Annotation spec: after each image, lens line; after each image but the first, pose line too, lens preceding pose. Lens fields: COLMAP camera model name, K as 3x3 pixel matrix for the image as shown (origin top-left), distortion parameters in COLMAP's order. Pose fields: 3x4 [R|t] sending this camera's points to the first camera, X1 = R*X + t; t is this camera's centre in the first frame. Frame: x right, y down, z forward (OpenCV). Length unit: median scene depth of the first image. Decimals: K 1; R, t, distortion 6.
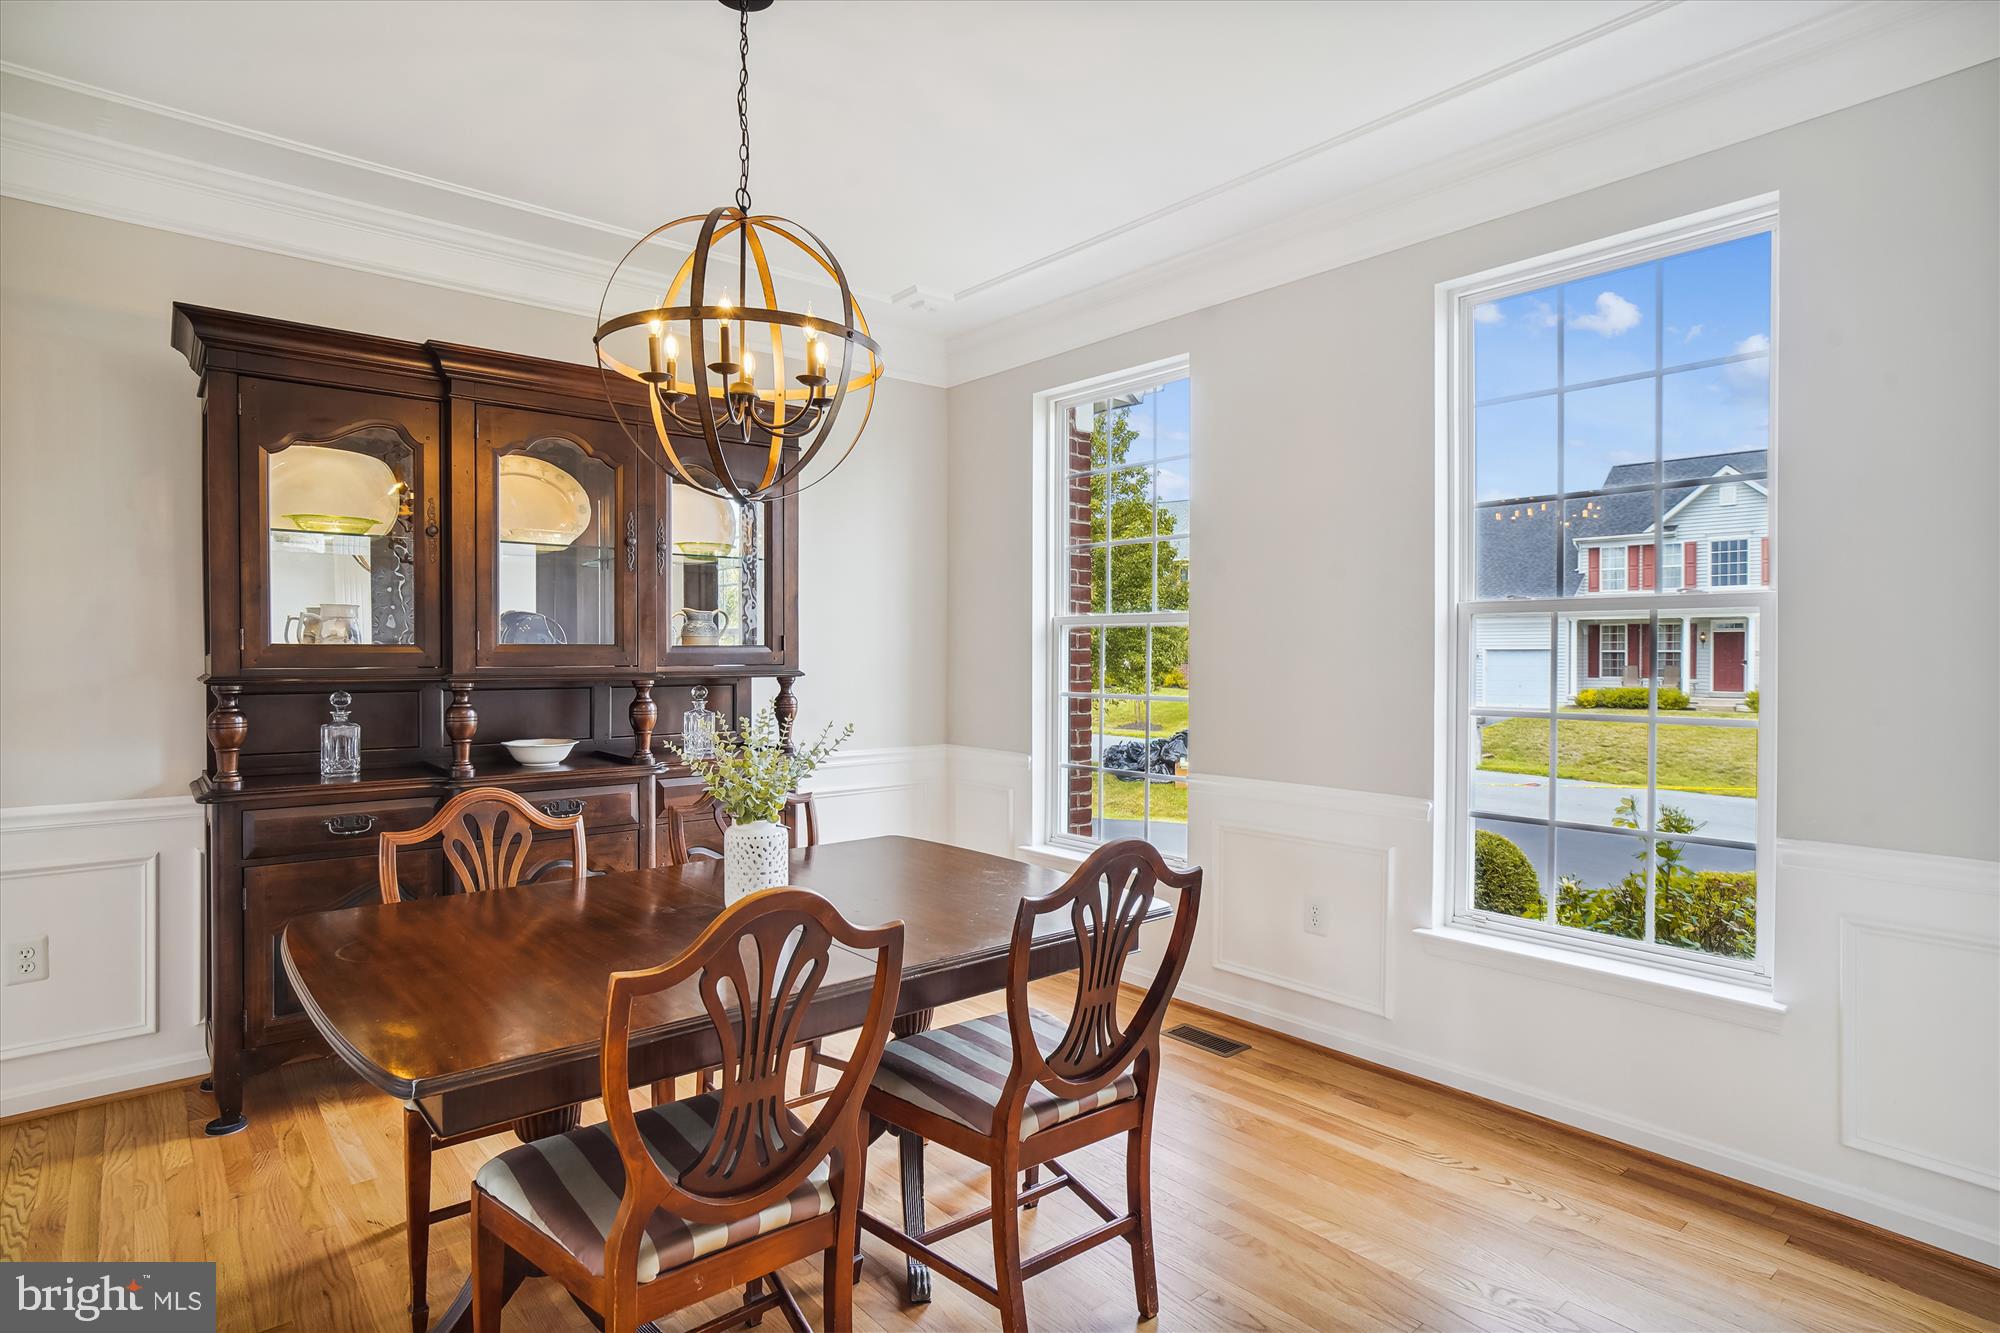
lens RADIAL K [[1068.1, 0, 1001.0], [0, 1068.1, 664.2], [0, 0, 1]] dist [0.000033, 0.000001]
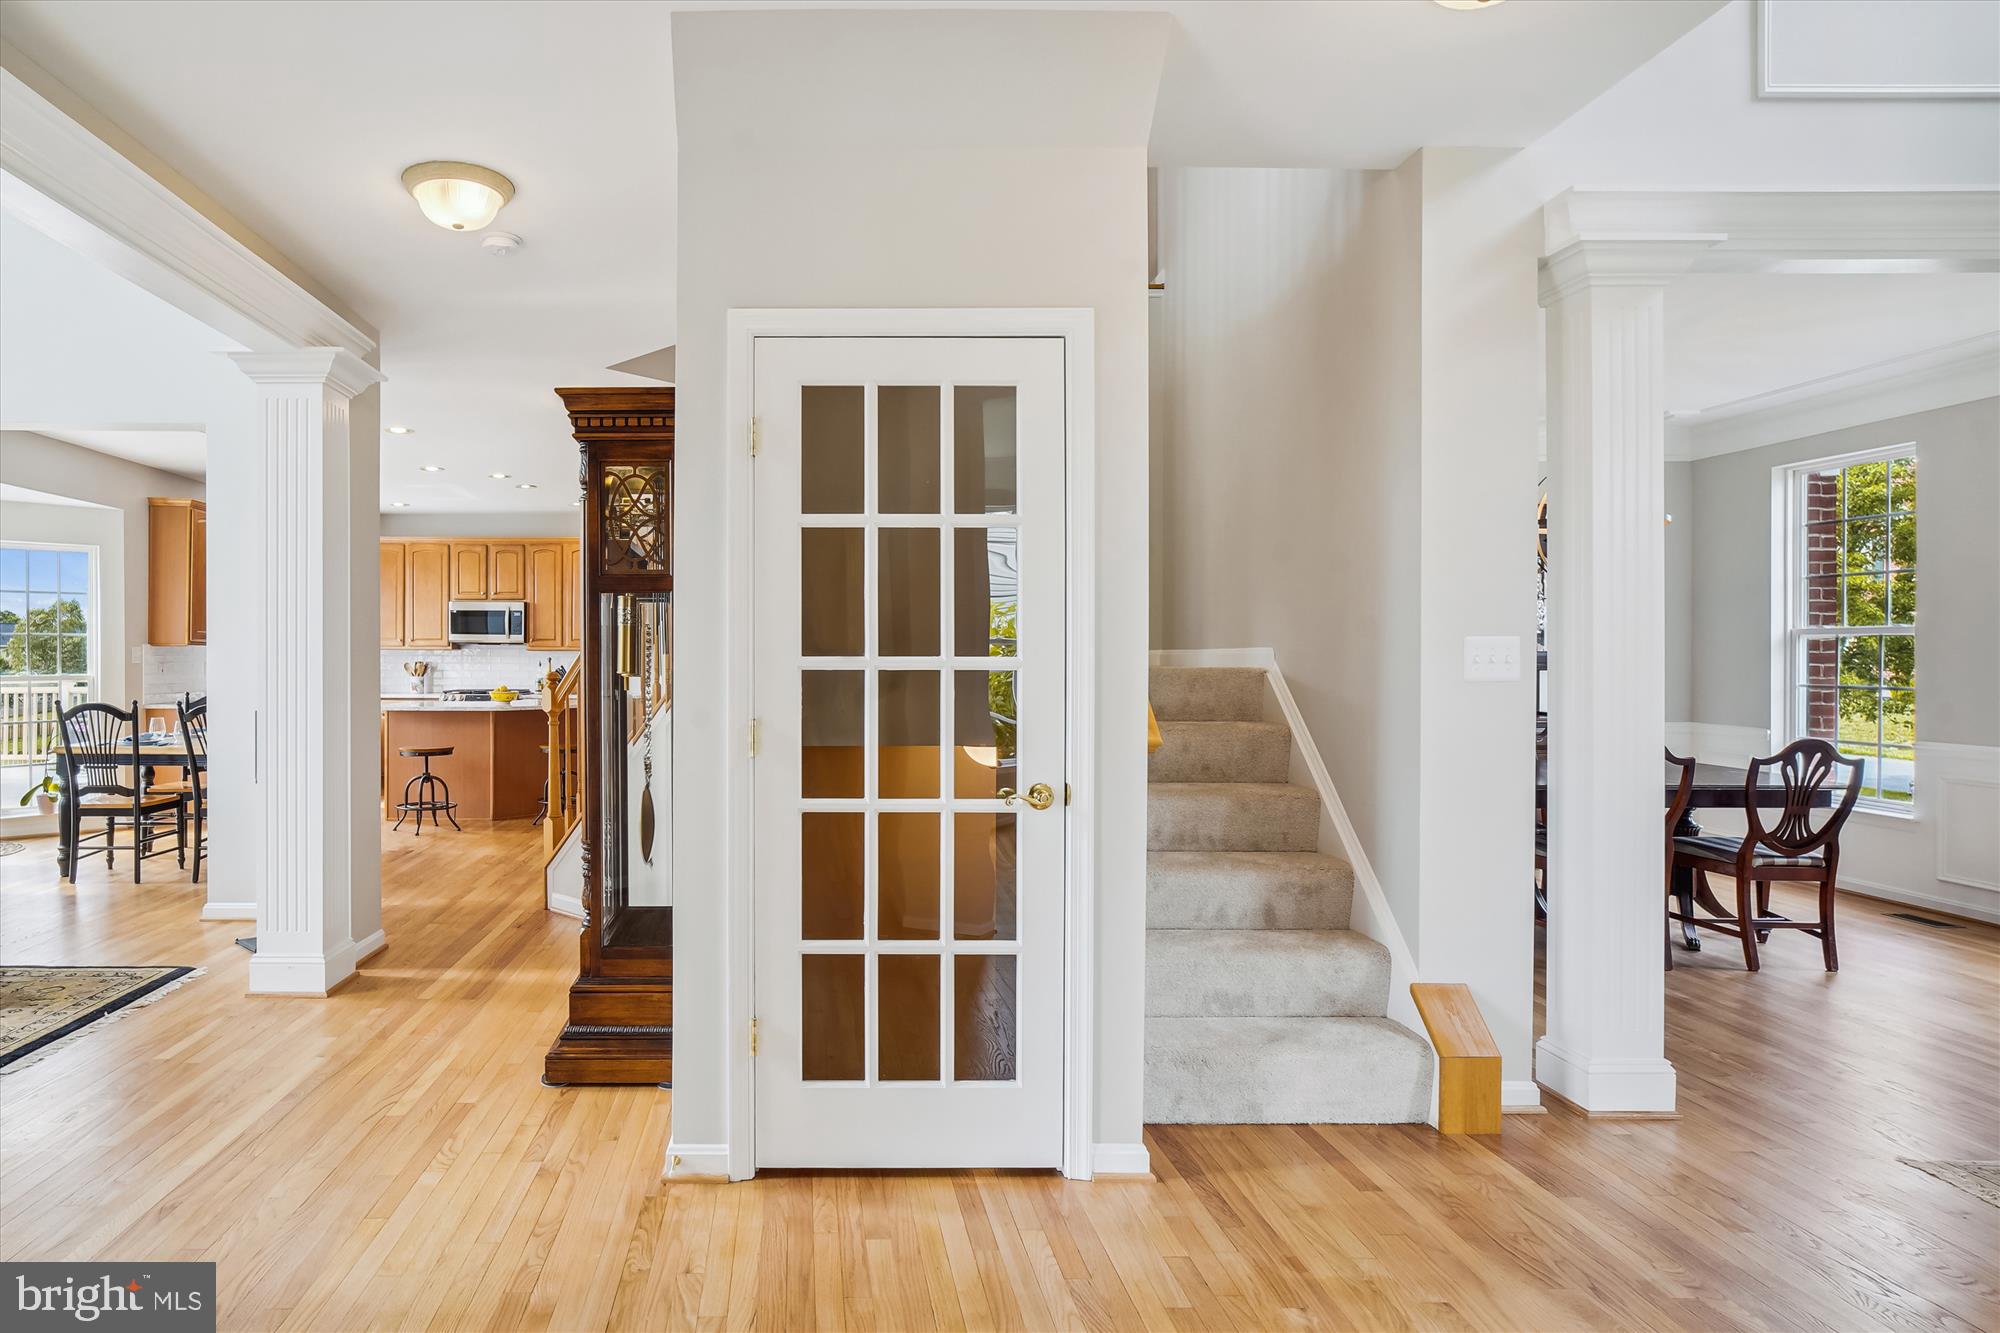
lens RADIAL K [[918.2, 0, 998.4], [0, 918.2, 659.2], [0, 0, 1]] dist [0.000692, 0.000139]
pose [[0.776520, -0.002144, -0.630089, 0.003615], [-0.001975, 0.999981, -0.005837, 0.009525], [0.630090, 0.005777, 0.776501, -1.461895]]
